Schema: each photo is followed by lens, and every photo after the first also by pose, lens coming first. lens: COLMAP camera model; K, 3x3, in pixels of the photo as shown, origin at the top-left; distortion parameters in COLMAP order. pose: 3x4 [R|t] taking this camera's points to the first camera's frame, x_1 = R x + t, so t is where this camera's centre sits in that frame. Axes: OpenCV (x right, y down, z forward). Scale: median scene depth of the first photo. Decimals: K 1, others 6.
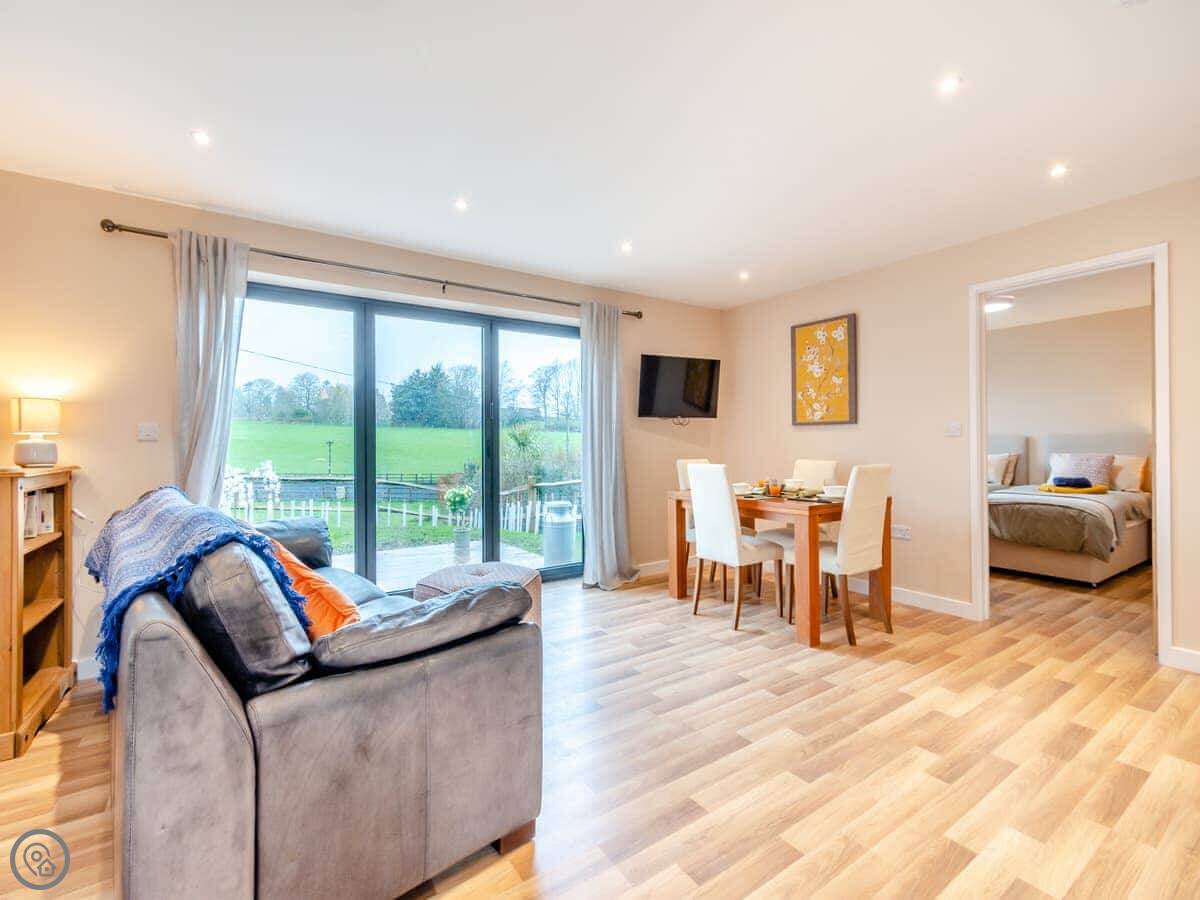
lens RADIAL K [[528.5, 0, 600.9], [0, 528.5, 443.0], [0, 0, 1]] dist [0.004015, -0.002624]
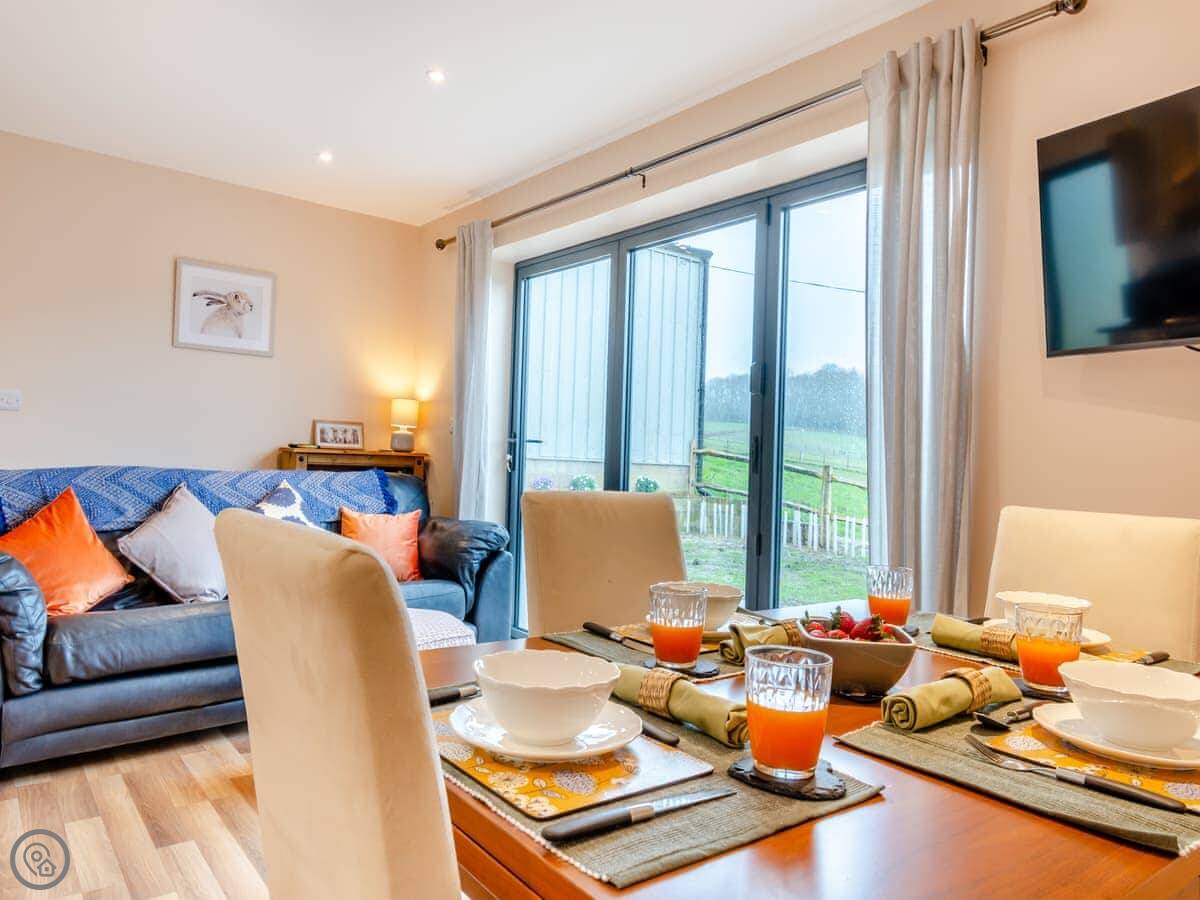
lens RADIAL K [[810.2, 0, 602.9], [0, 810.2, 453.7], [0, 0, 1]] dist [0.005148, -0.005280]
pose [[0.076250, 0.004807, -0.997077, 0.533291], [-0.041299, 0.999145, 0.001659, 0.014431], [0.996233, 0.041052, 0.076383, 0.779726]]
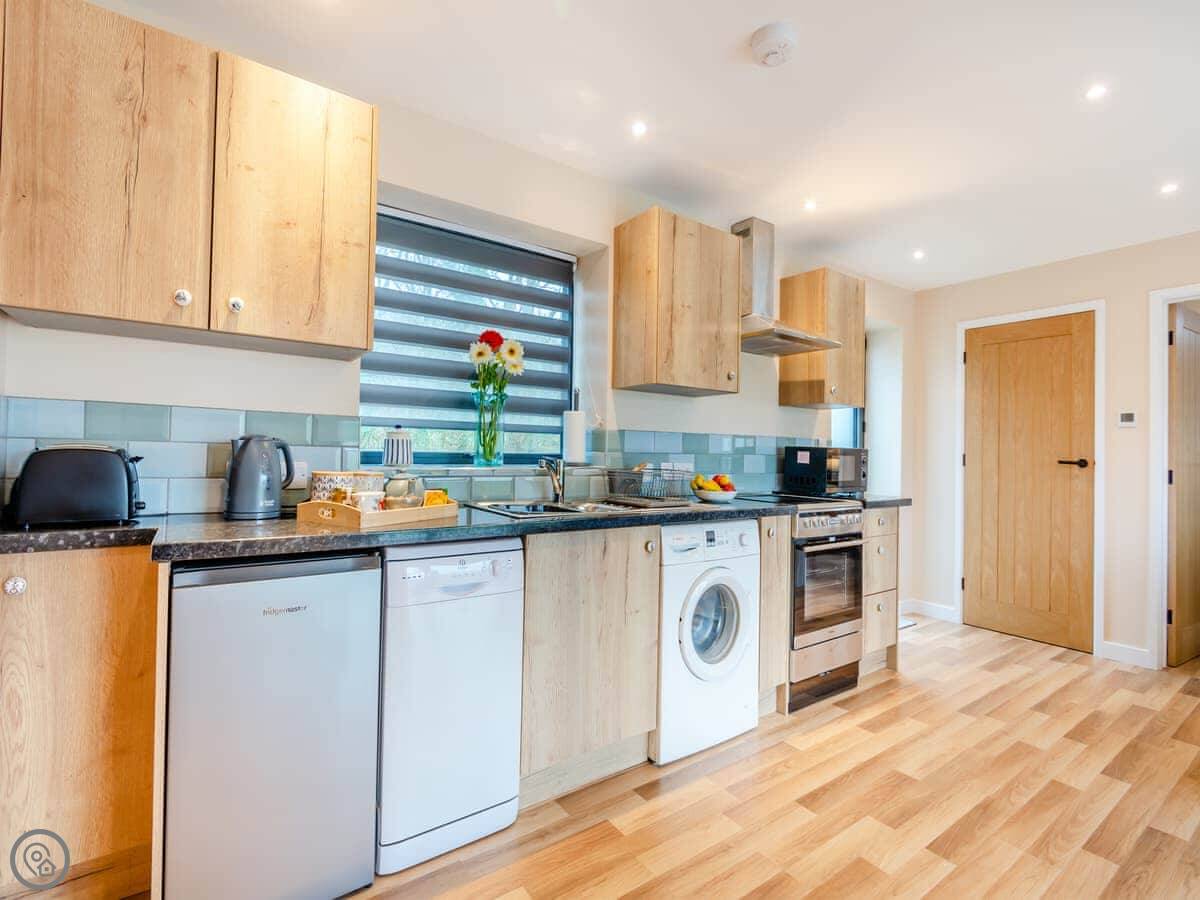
lens RADIAL K [[561.0, 0, 601.4], [0, 561.0, 445.3], [0, 0, 1]] dist [0.001365, -0.001978]
pose [[-0.999660, -0.013714, -0.022169, 0.493636], [-0.013313, 0.999747, -0.018143, -0.004904], [0.022412, -0.017842, -0.999590, 0.751229]]
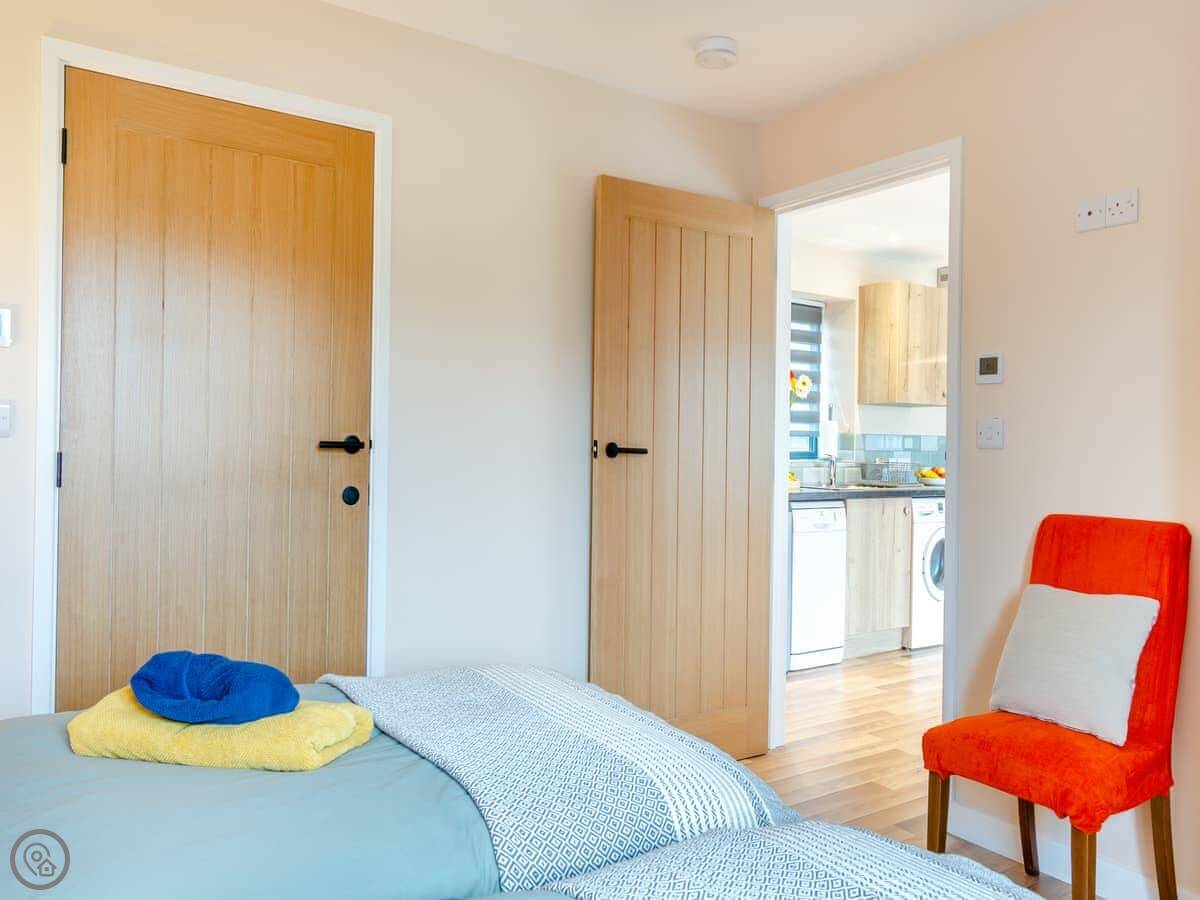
lens RADIAL K [[886.0, 0, 595.6], [0, 886.0, 445.4], [0, 0, 1]] dist [0.001493, -0.000199]
pose [[-0.999907, -0.008510, 0.010618, 0.857509], [-0.008545, 0.999958, -0.003253, -0.008434], [-0.010590, -0.003343, -0.999938, 1.493647]]
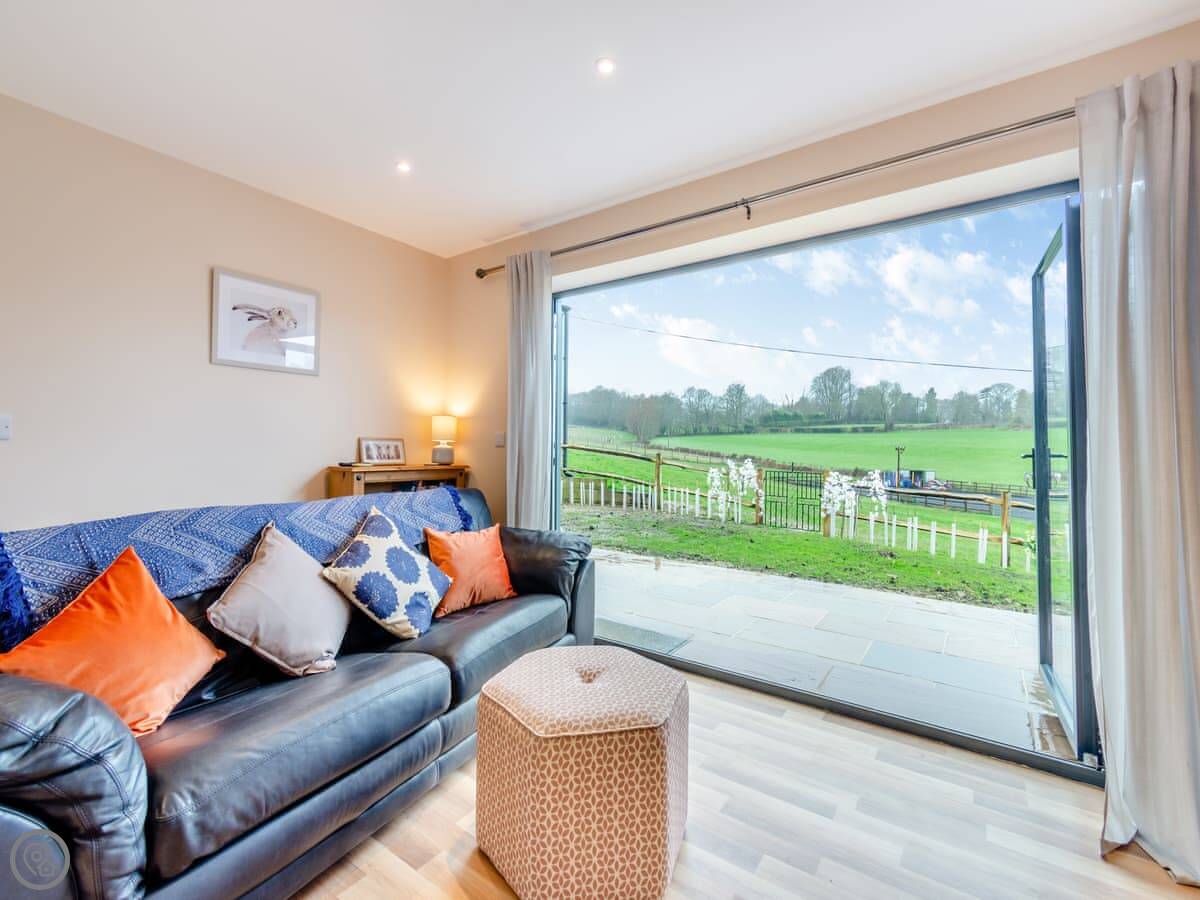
lens RADIAL K [[528.5, 0, 602.3], [0, 528.5, 442.8], [0, 0, 1]] dist [0.004015, -0.002624]
pose [[0.348264, -0.003425, -0.937390, 0.212870], [-0.010793, 0.999912, -0.007663, -0.004223], [0.937335, 0.012786, 0.348196, 0.532532]]
